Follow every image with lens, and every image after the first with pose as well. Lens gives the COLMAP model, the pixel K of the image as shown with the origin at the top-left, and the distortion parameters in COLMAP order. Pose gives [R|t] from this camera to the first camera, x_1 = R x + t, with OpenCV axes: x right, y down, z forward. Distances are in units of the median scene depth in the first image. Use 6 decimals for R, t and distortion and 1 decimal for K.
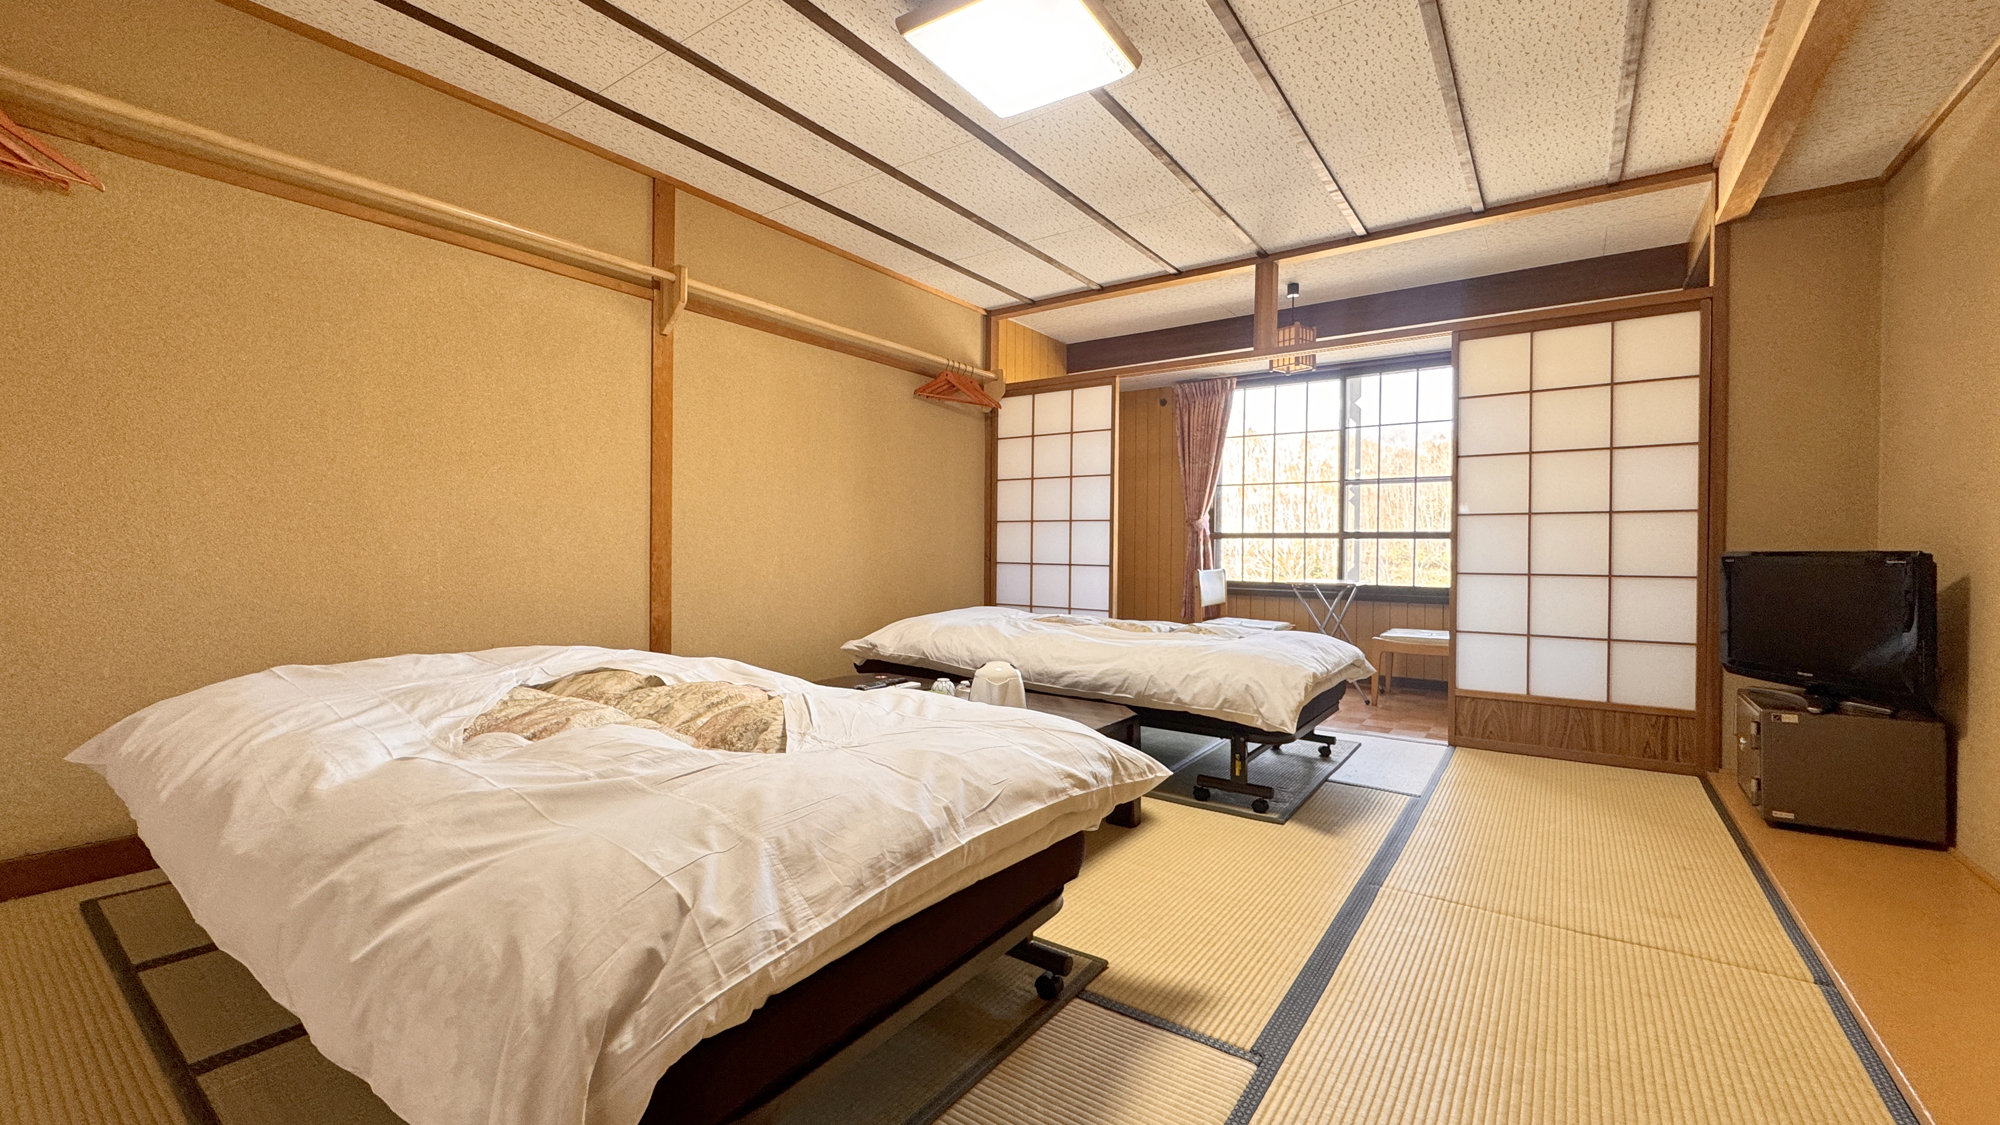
lens RADIAL K [[791.2, 0, 1000.0], [0, 791.2, 562.5], [0, 0, 1]] dist [-0.049892, -0.000197]
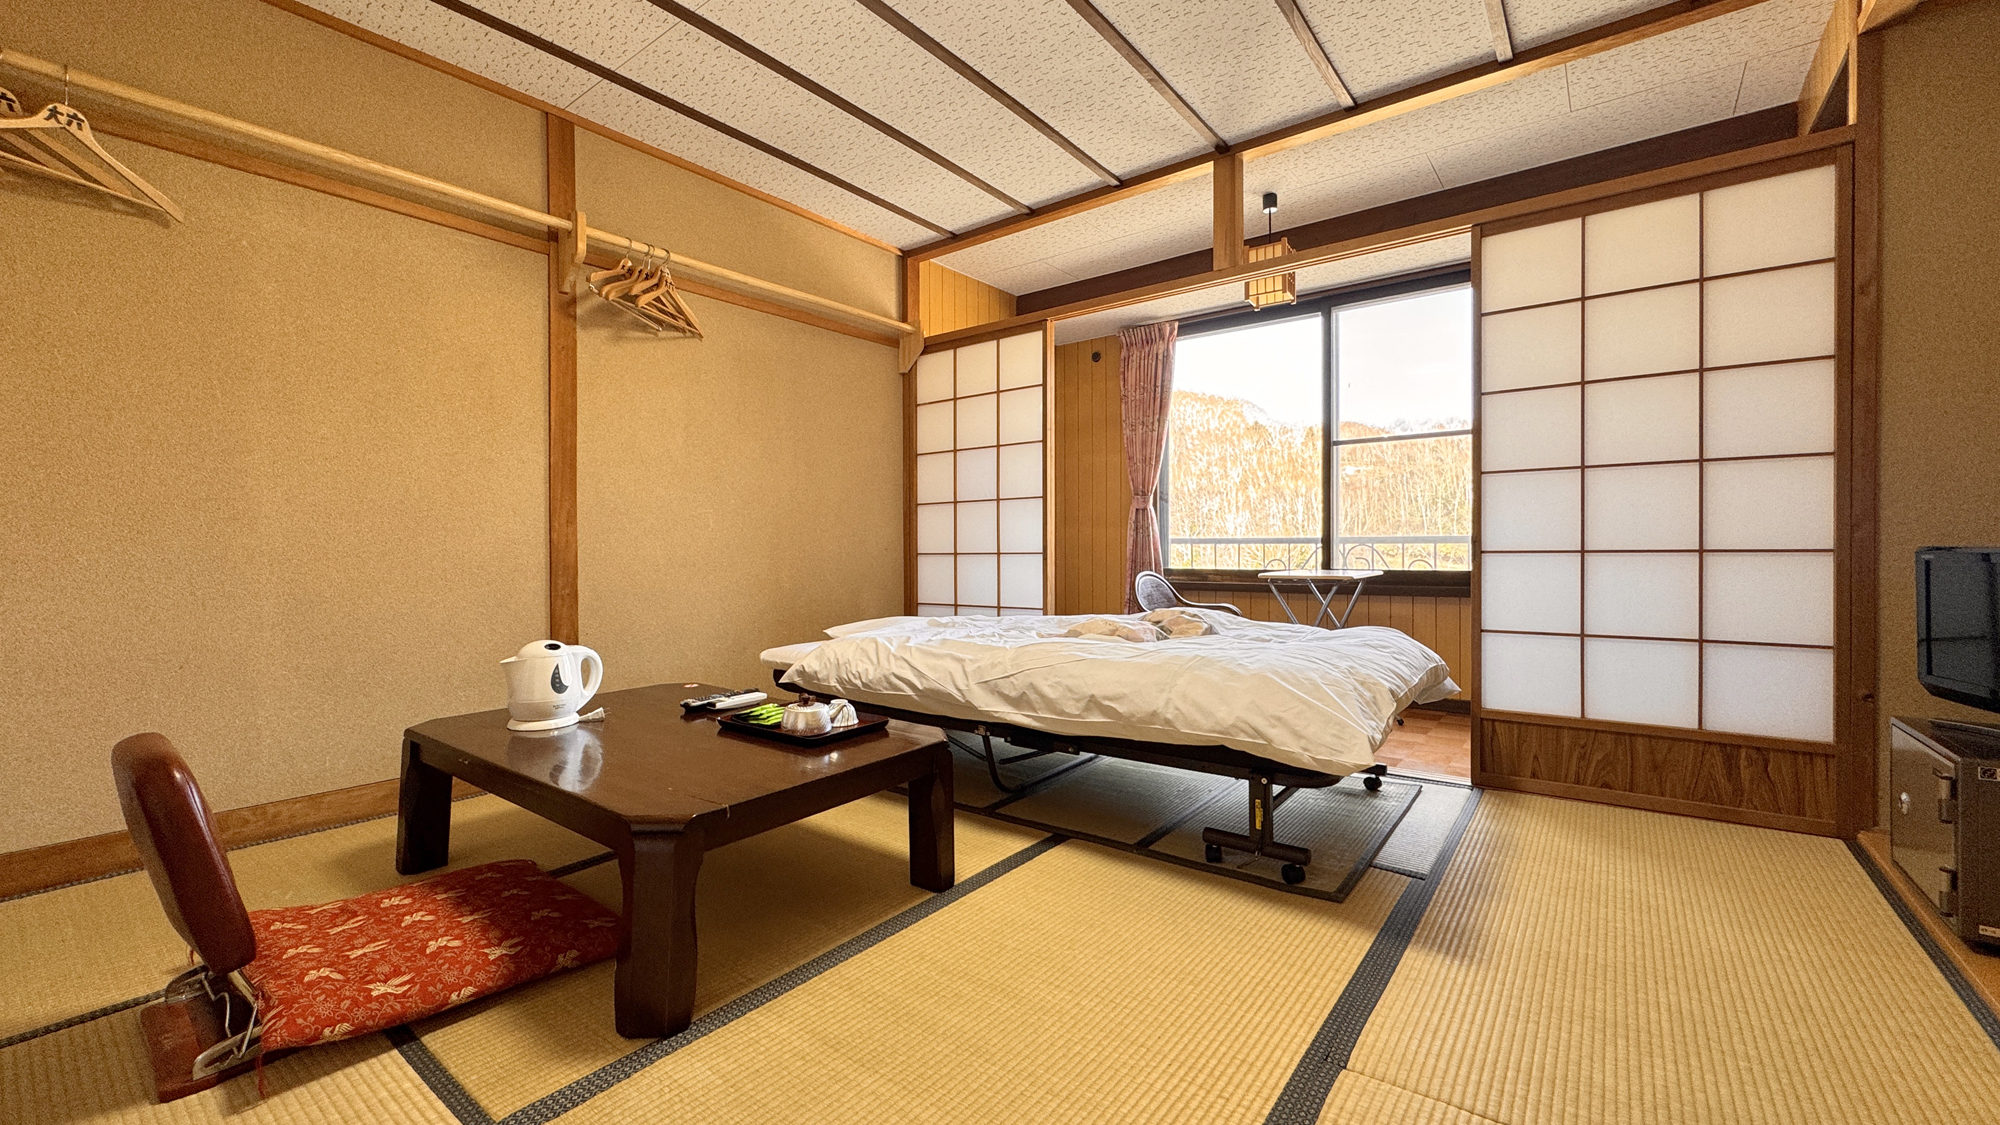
lens RADIAL K [[797.4, 0, 1002.6], [0, 797.4, 568.2], [0, 0, 1]] dist [-0.031910, -0.000108]
pose [[0.999776, -0.011161, -0.017978, 0.117884], [0.011179, 0.999937, 0.000908, 0.018387], [0.017966, -0.001109, 0.999838, 0.195371]]
